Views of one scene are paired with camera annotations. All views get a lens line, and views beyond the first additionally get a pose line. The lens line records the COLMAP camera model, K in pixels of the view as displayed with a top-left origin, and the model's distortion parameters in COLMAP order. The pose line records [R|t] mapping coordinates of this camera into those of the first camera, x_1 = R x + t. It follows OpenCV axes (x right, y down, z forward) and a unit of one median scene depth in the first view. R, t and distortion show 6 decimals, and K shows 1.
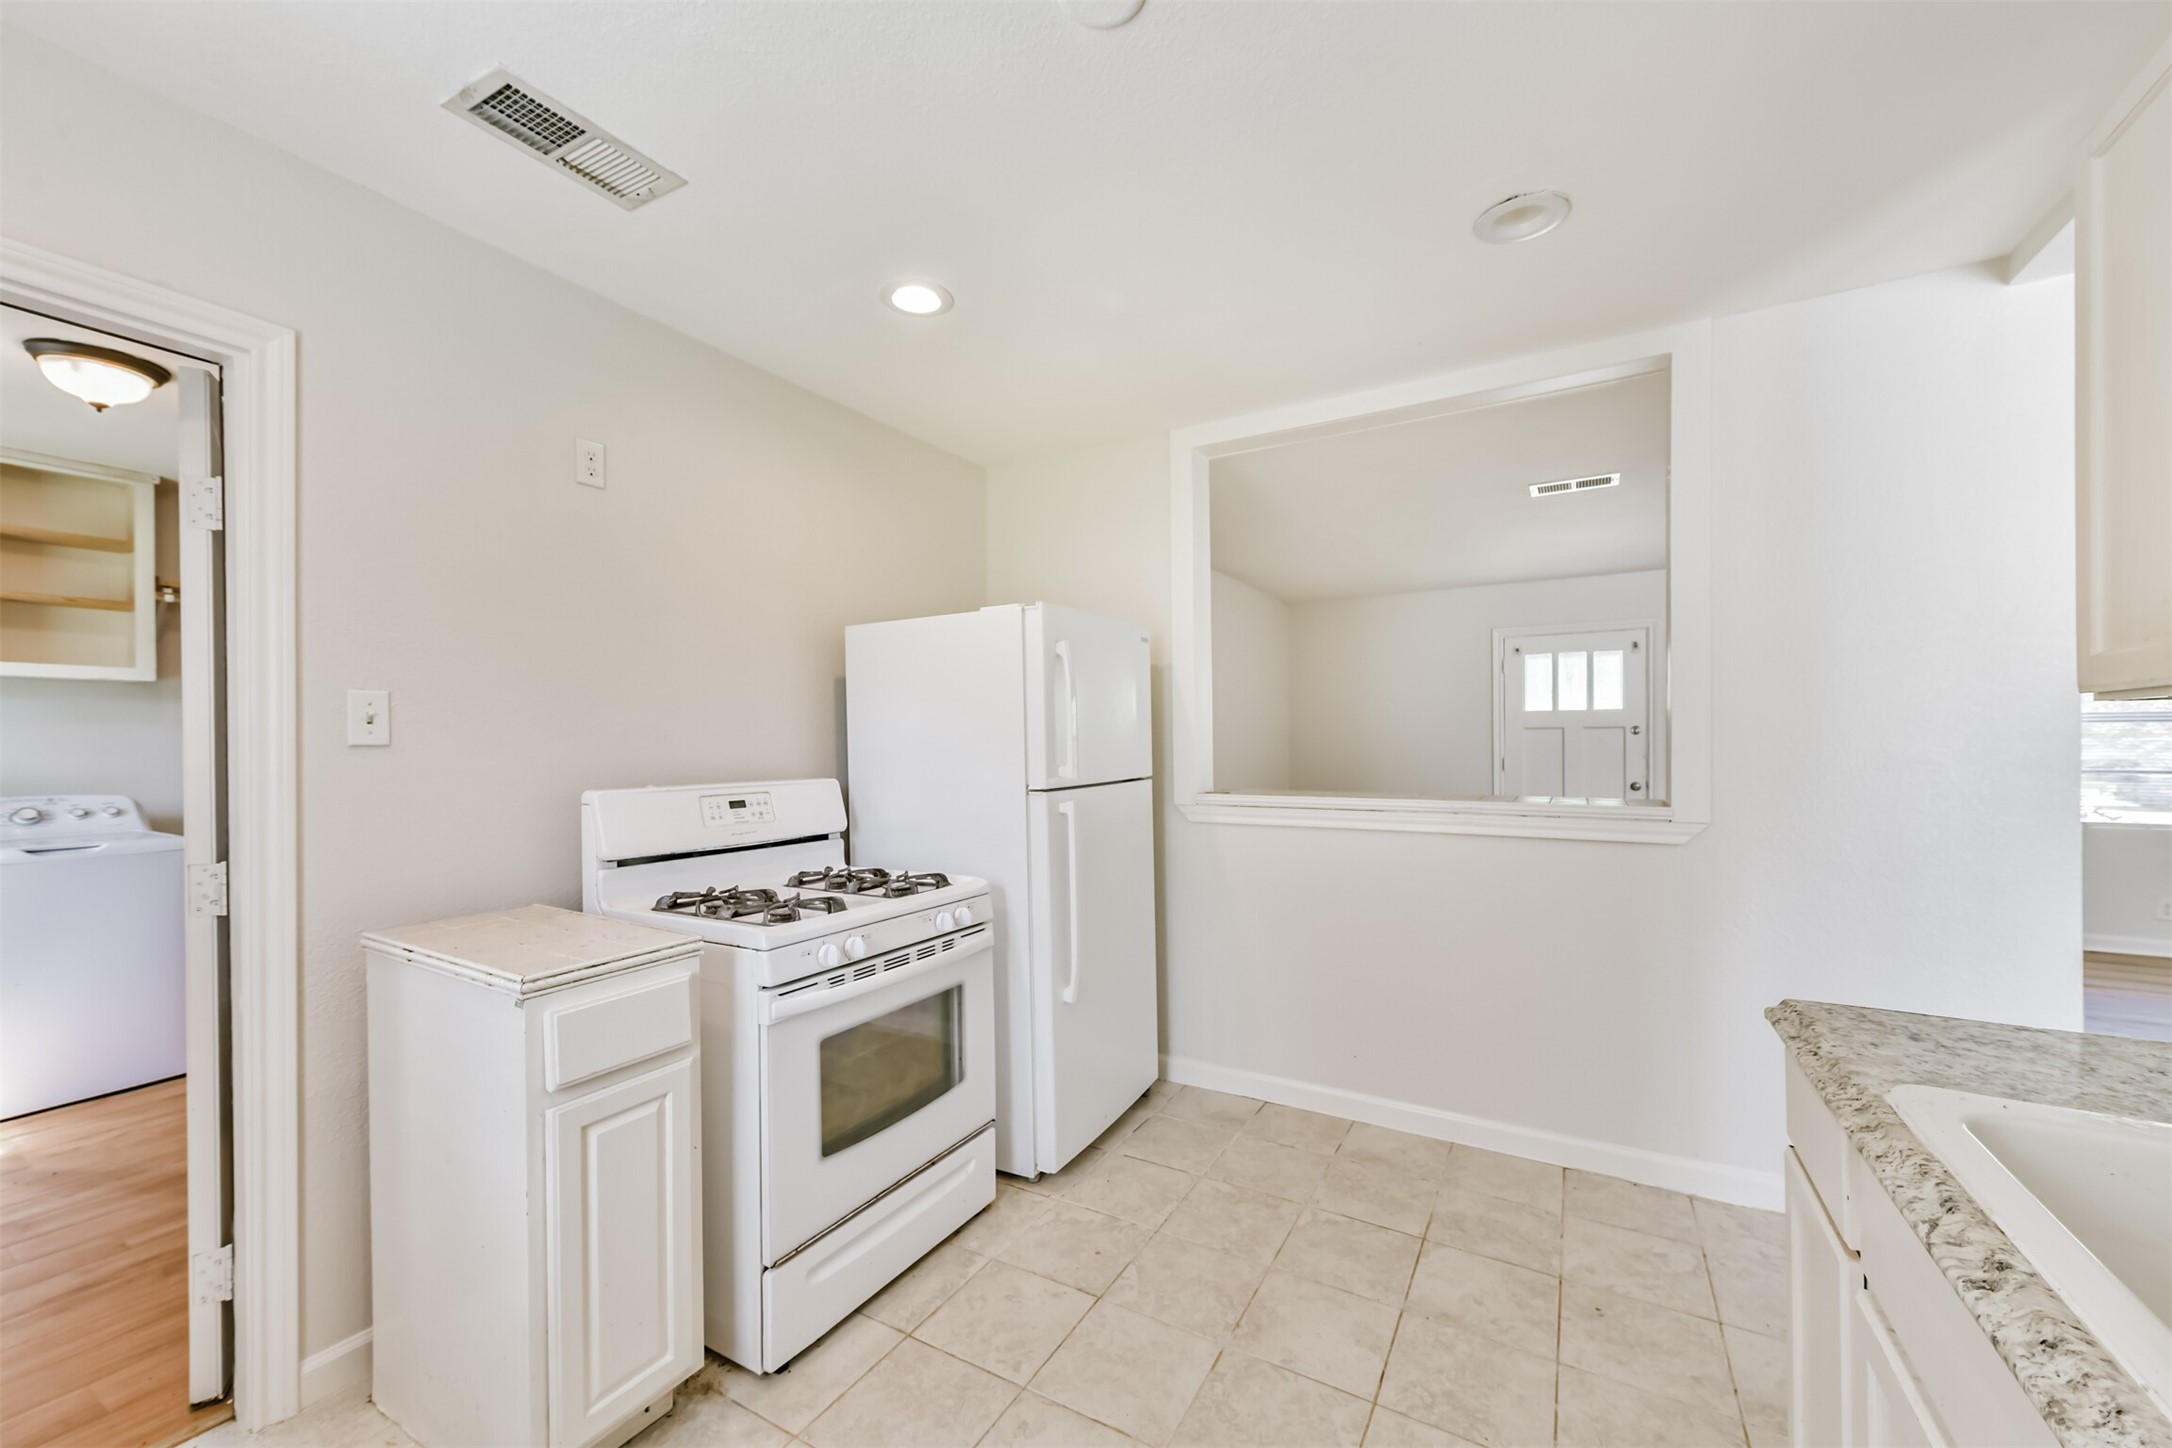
lens RADIAL K [[833.5, 0, 1086.0], [0, 833.5, 724.0], [0, 0, 1]] dist [0.000104, 0.000085]
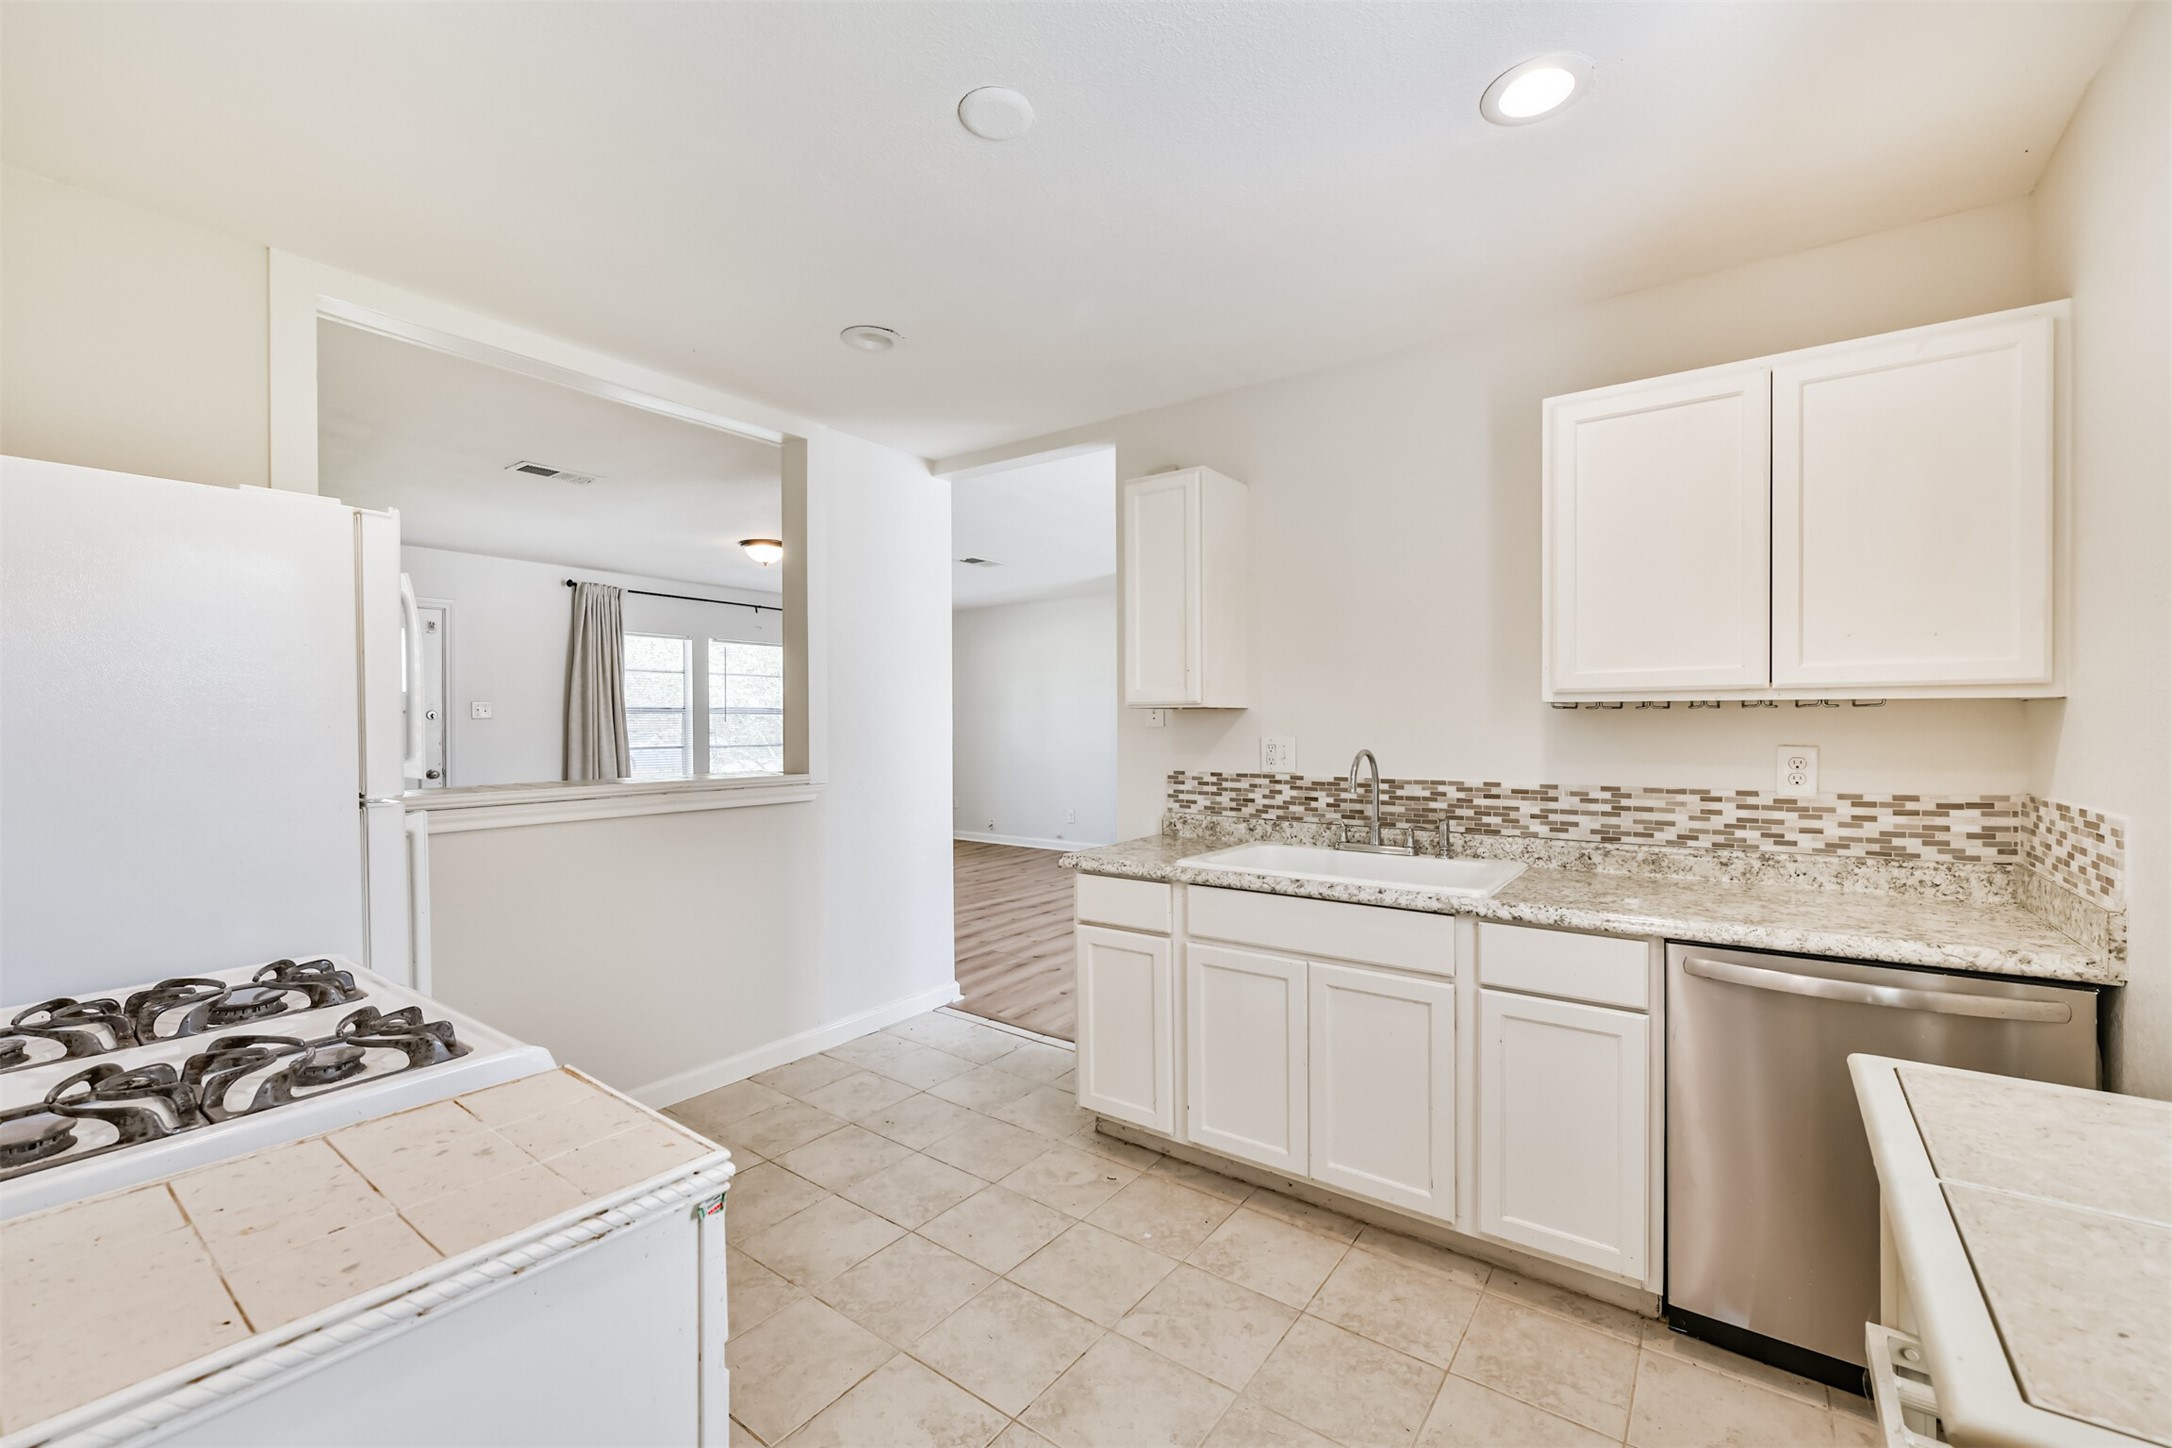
lens RADIAL K [[873.7, 0, 1086.0], [0, 873.7, 724.0], [0, 0, 1]] dist [0.002258, -0.000221]
pose [[0.118623, 0.004115, 0.992931, -0.642209], [-0.020932, 0.999780, -0.001643, 0.008954], [-0.992719, -0.020589, 0.118683, 0.377149]]
